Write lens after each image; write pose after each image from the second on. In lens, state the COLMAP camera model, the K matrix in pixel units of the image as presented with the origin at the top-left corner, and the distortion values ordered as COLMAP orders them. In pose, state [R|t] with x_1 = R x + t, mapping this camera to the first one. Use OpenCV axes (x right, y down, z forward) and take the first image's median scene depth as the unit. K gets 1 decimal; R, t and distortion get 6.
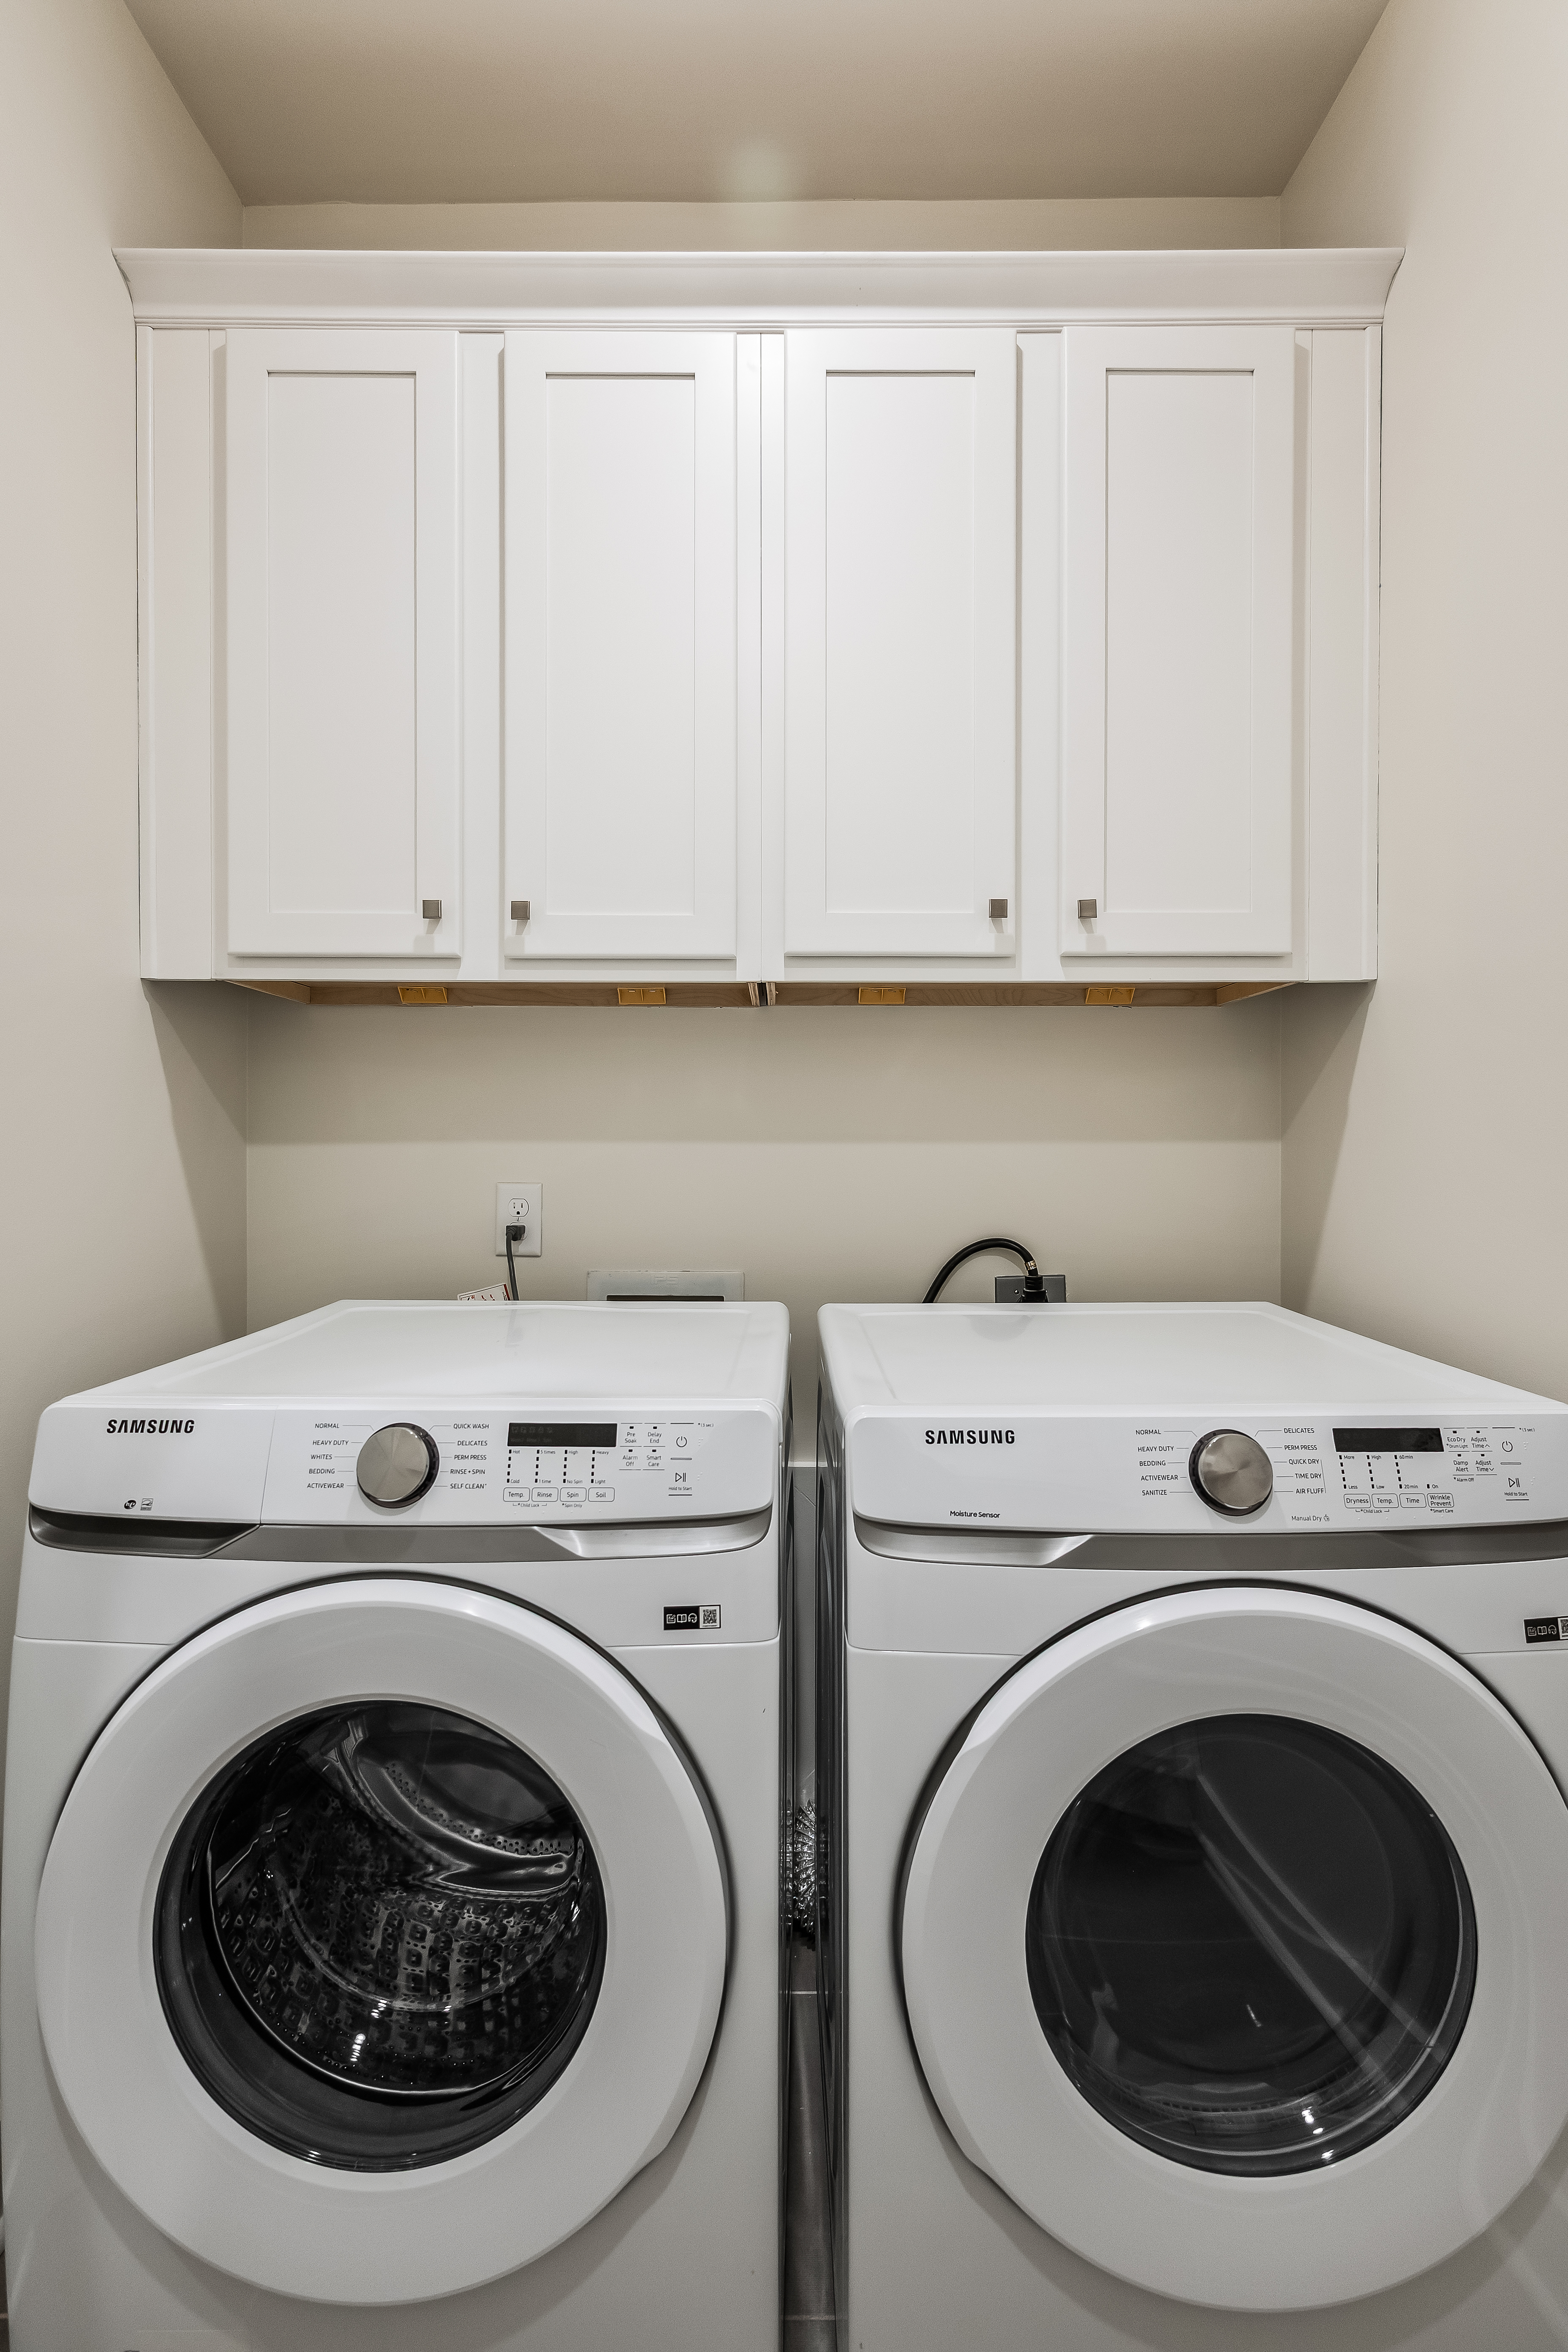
lens RADIAL K [[1150.5, 0, 783.4], [0, 1150.5, 1158.0], [0, 0, 1]] dist [0.003744, 0.002944]
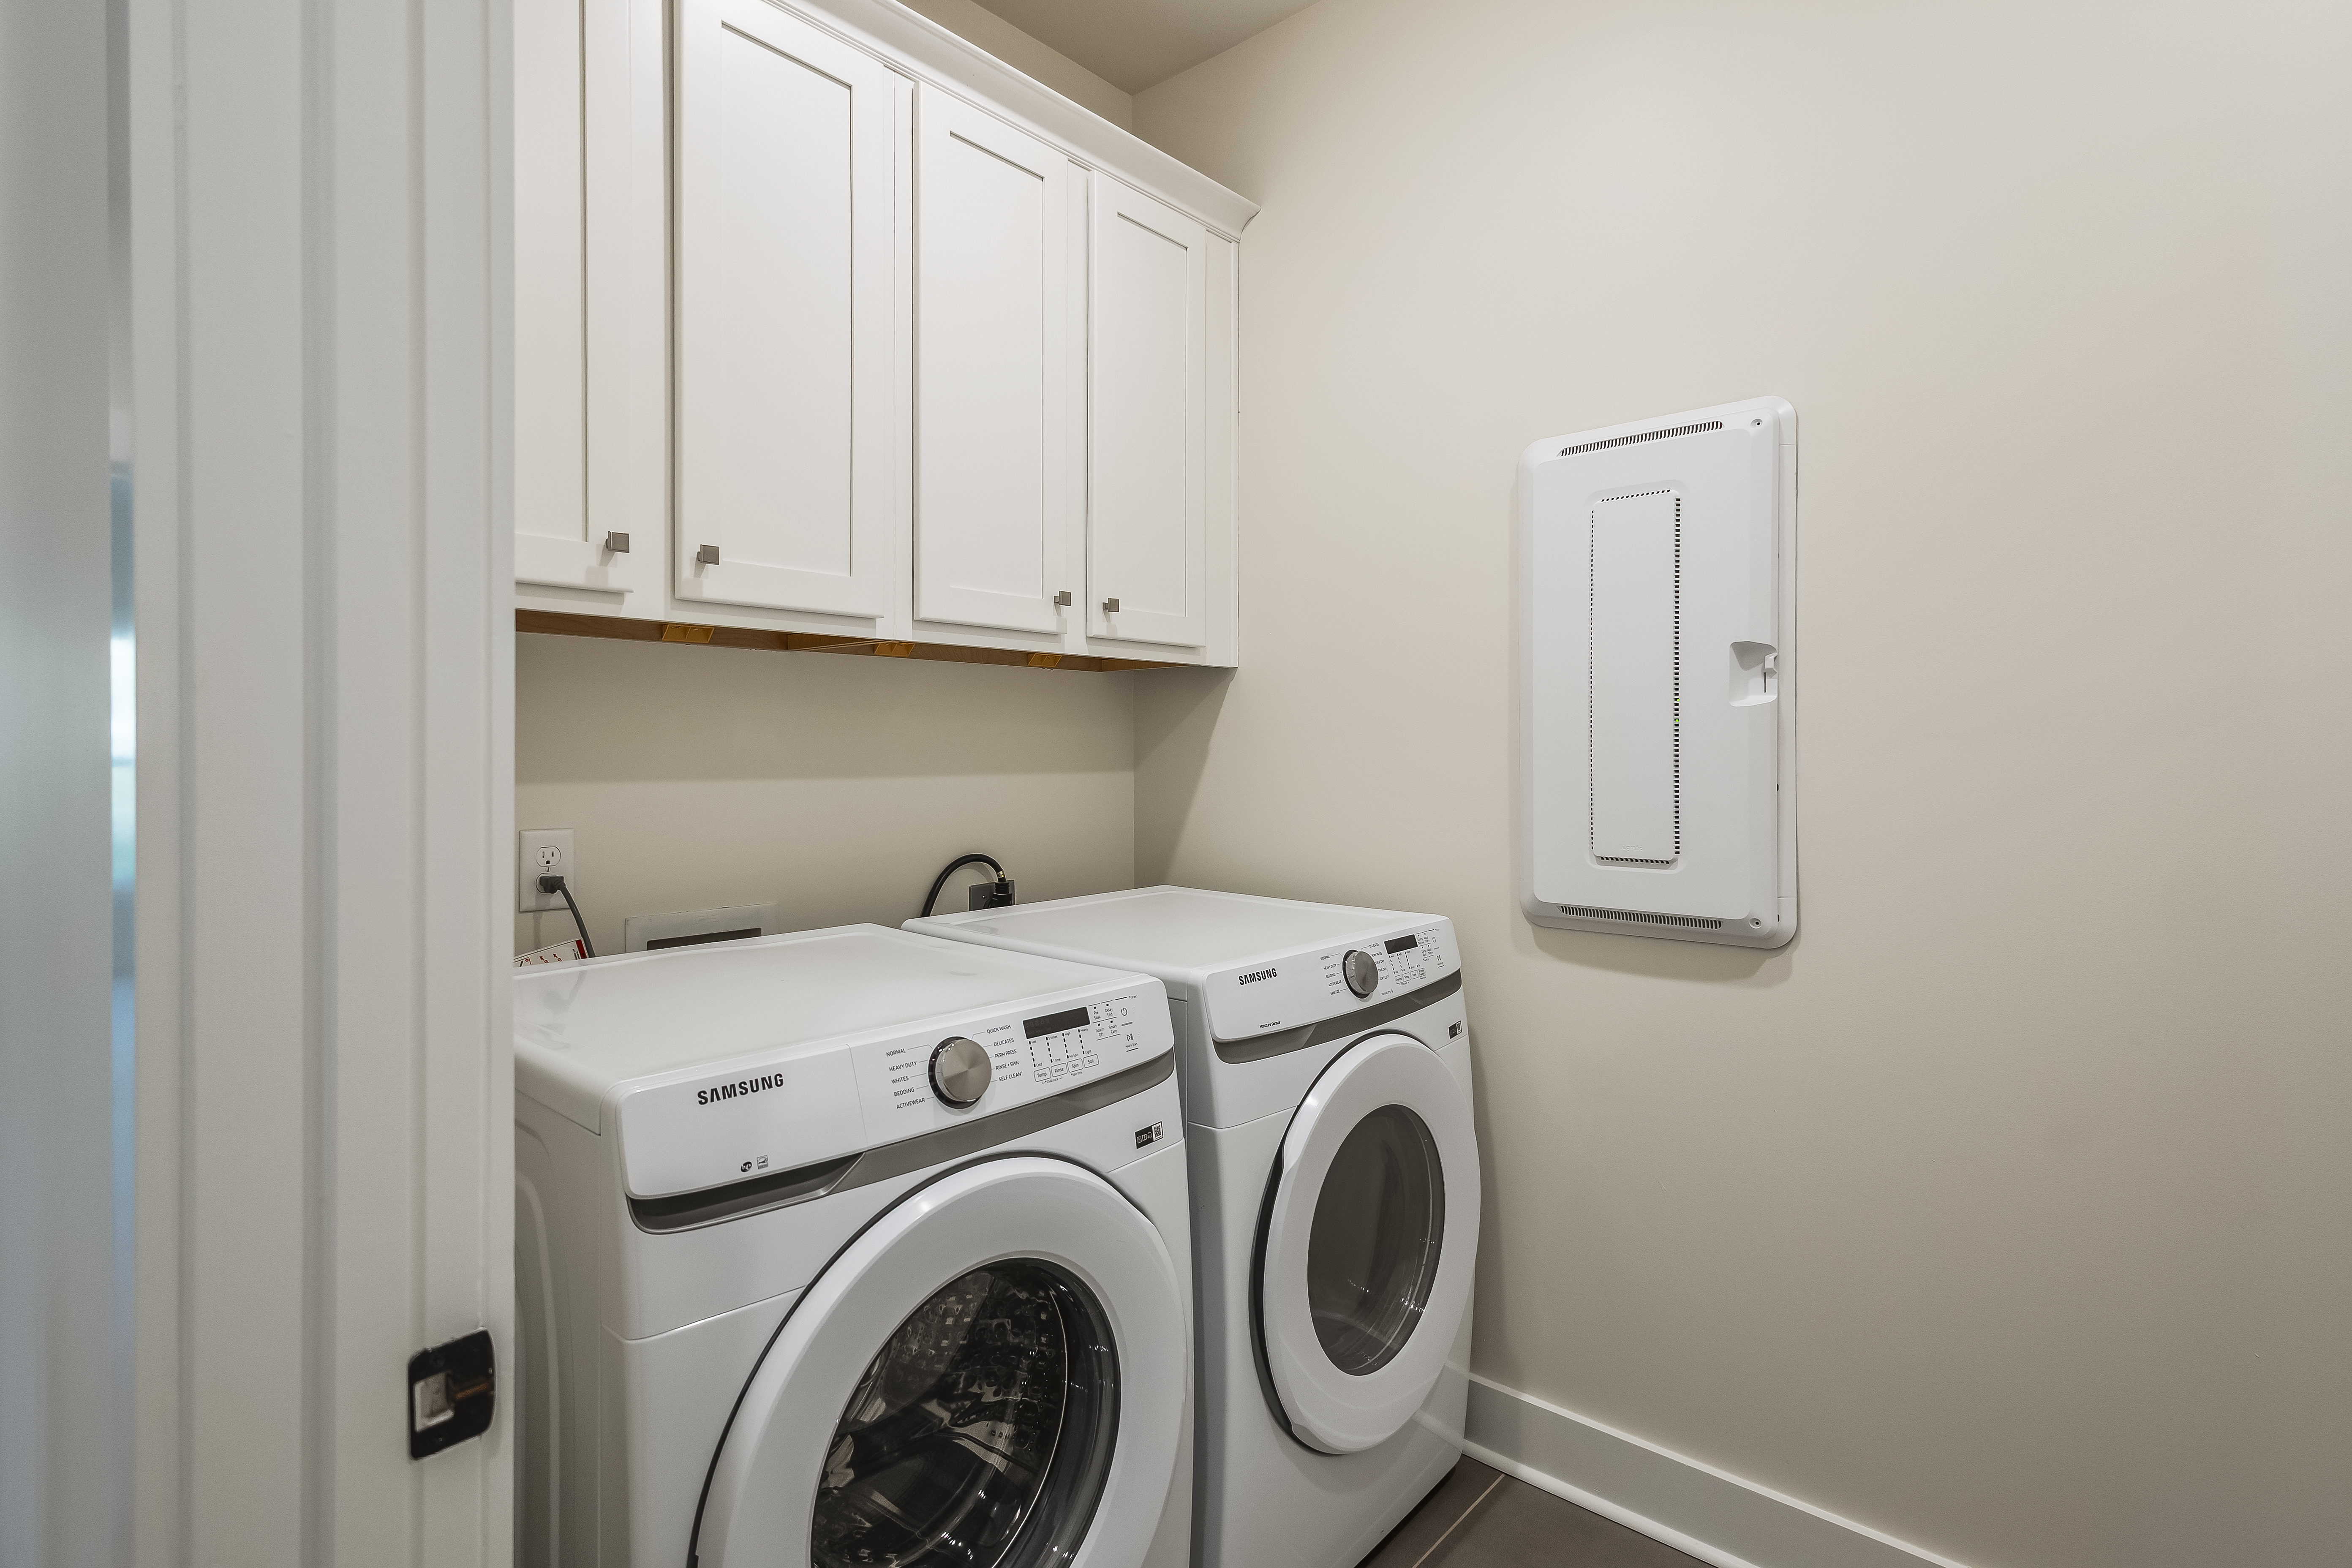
lens RADIAL K [[1150.5, 0, 1170.7], [0, 1150.5, 775.8], [0, 0, 1]] dist [0.003744, 0.002944]
pose [[0.671265, -0.017700, 0.741006, -0.691463], [0.014759, 0.999836, 0.010513, -0.028068], [-0.741071, 0.003880, 0.671416, 0.037517]]
